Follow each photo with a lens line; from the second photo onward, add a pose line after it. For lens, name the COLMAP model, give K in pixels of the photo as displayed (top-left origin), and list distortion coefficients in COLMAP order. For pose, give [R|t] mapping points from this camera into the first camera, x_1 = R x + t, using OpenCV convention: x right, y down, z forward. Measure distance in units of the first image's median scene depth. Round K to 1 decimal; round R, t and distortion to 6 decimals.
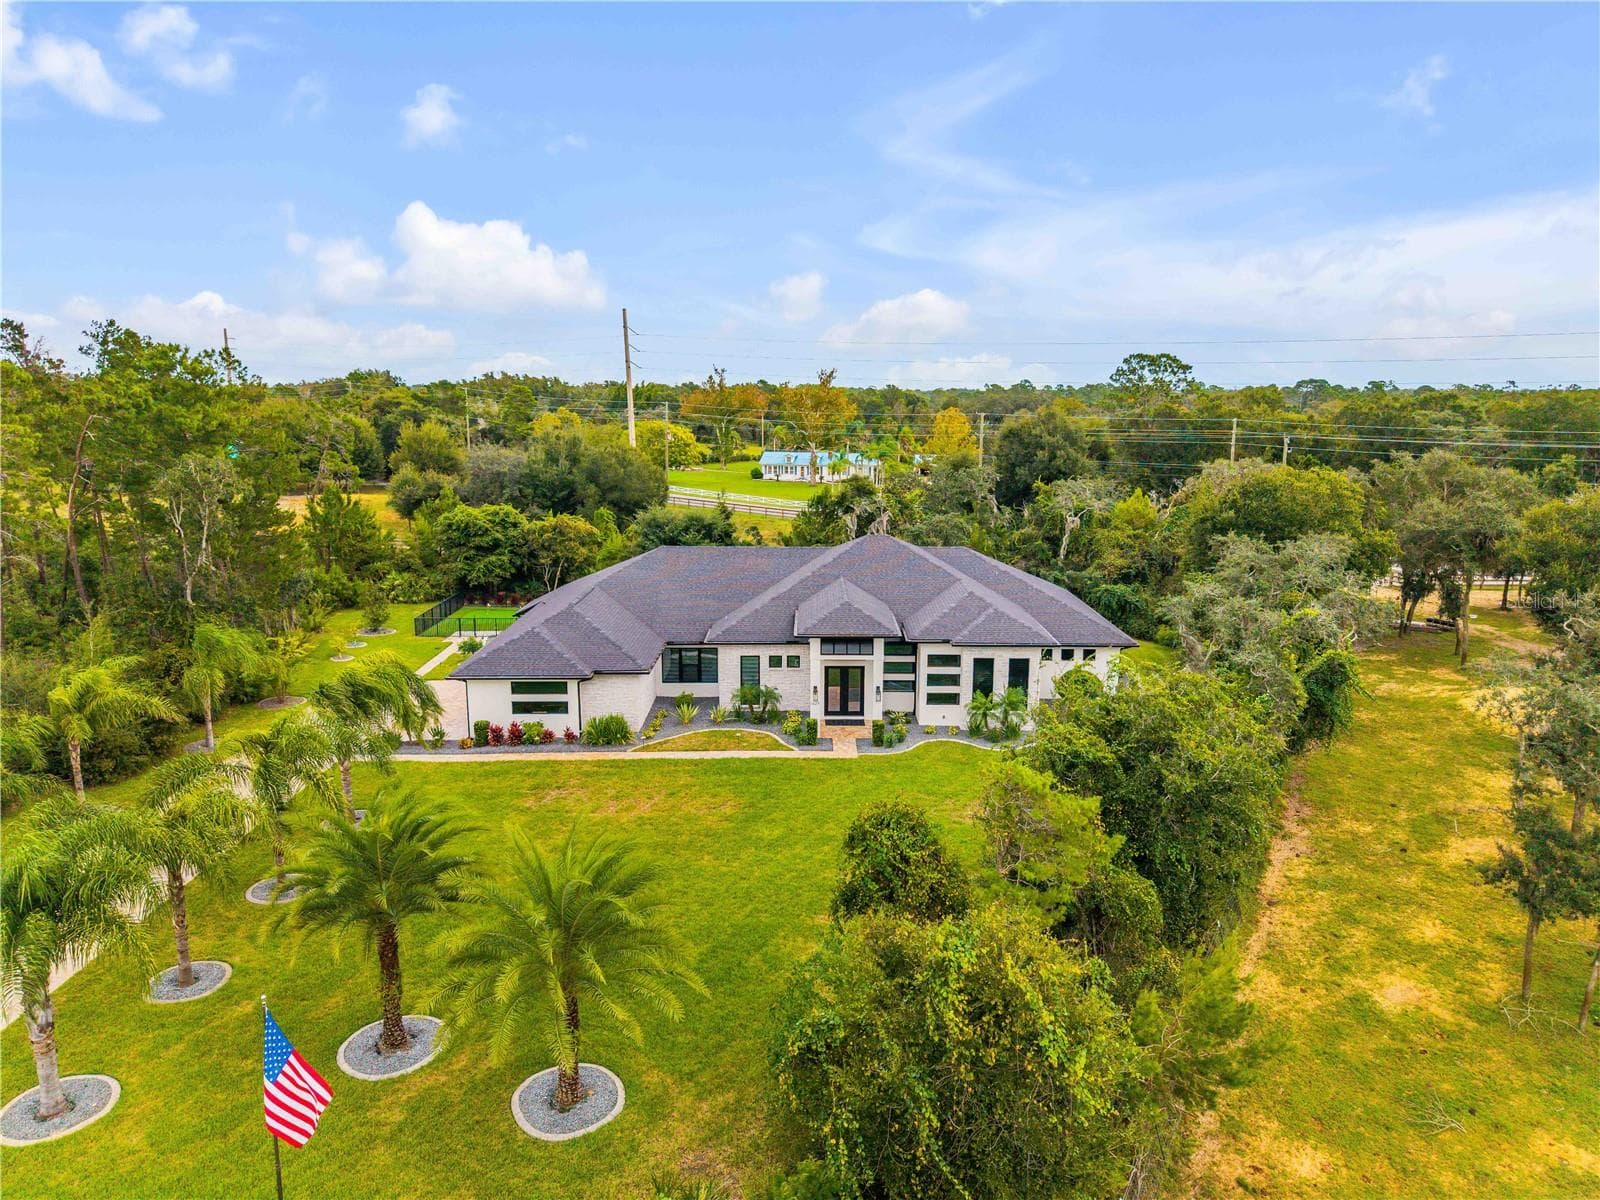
lens RADIAL K [[1085.9, 0, 813.0], [0, 1085.9, 603.4], [0, 0, 1]] dist [0.006049, -0.004019]
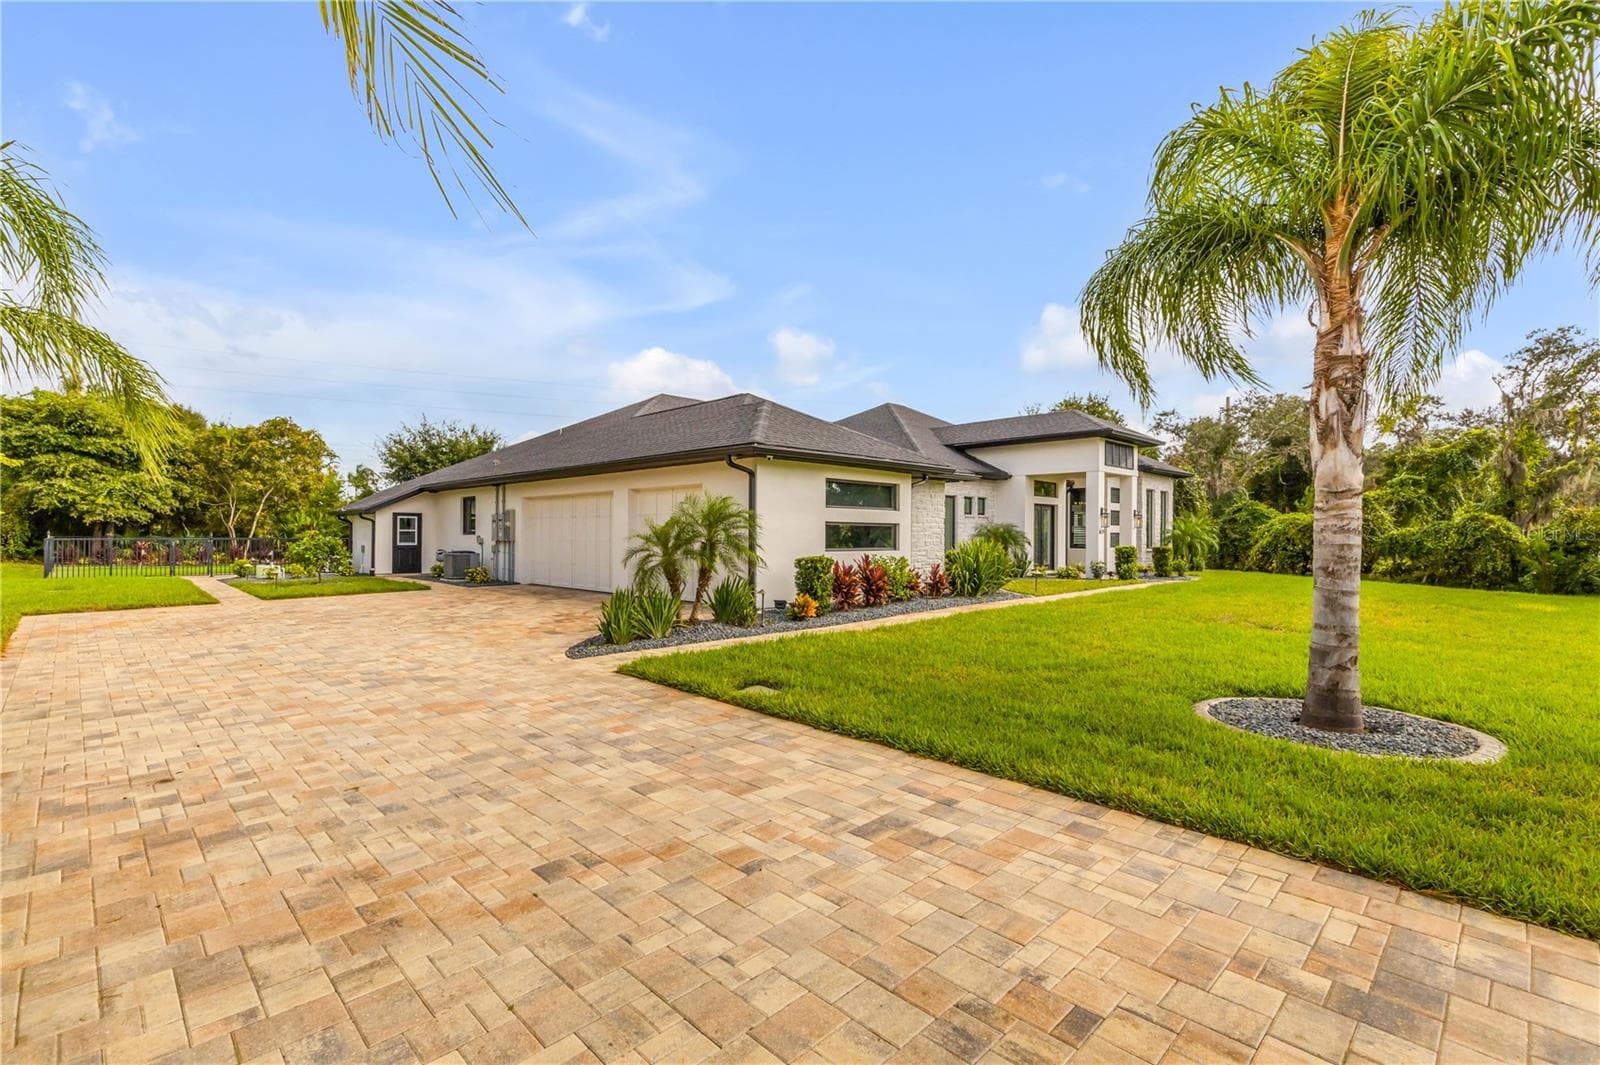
lens RADIAL K [[729.7, 0, 804.9], [0, 729.7, 537.3], [0, 0, 1]] dist [-0.001449, 0.000438]
pose [[0.708195, 0.000615, 0.706017, -0.490854], [0.131626, 0.982352, -0.132887, 0.133561], [-0.693639, 0.187040, 0.695616, 0.771332]]
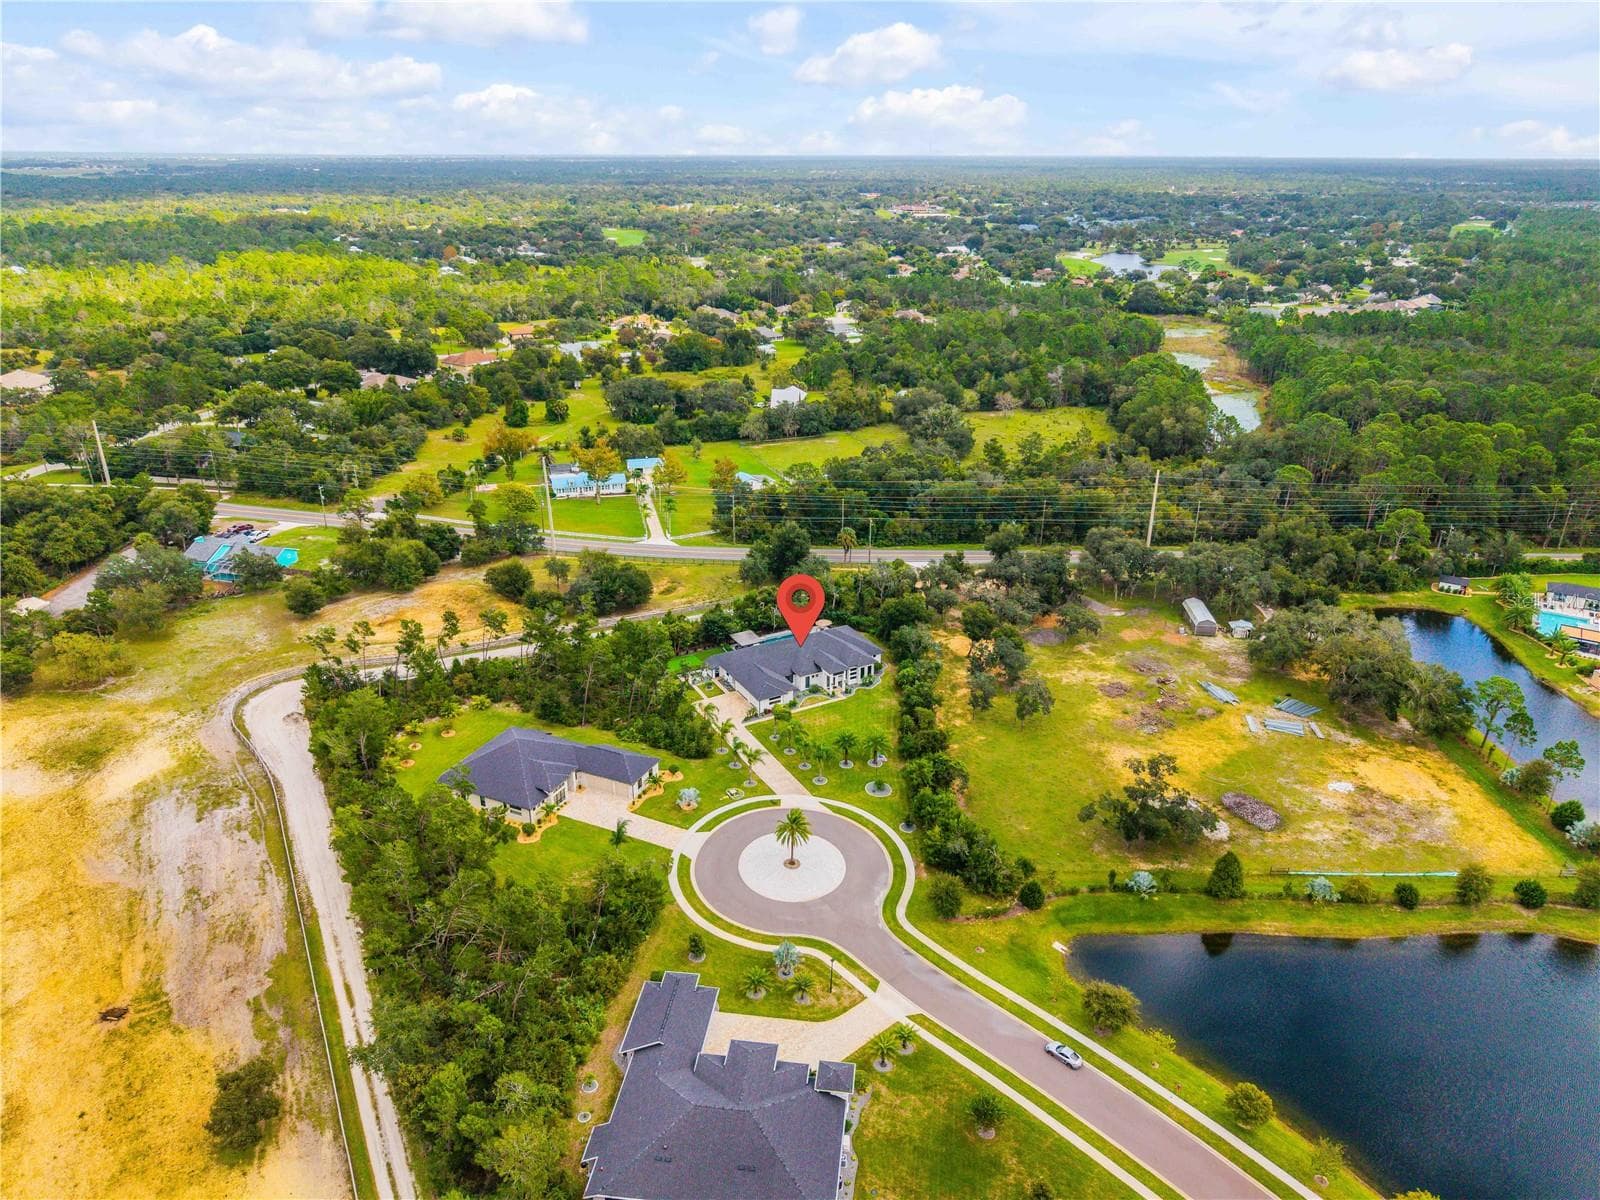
lens RADIAL K [[1083.8, 0, 807.5], [0, 1083.8, 601.2], [0, 0, 1]] dist [0.002365, 0.001209]
pose [[0.875147, -0.184516, 0.447294, -1.897839], [0.089311, 0.970150, 0.225462, -1.188211], [-0.475544, -0.157364, 0.865503, -2.563405]]
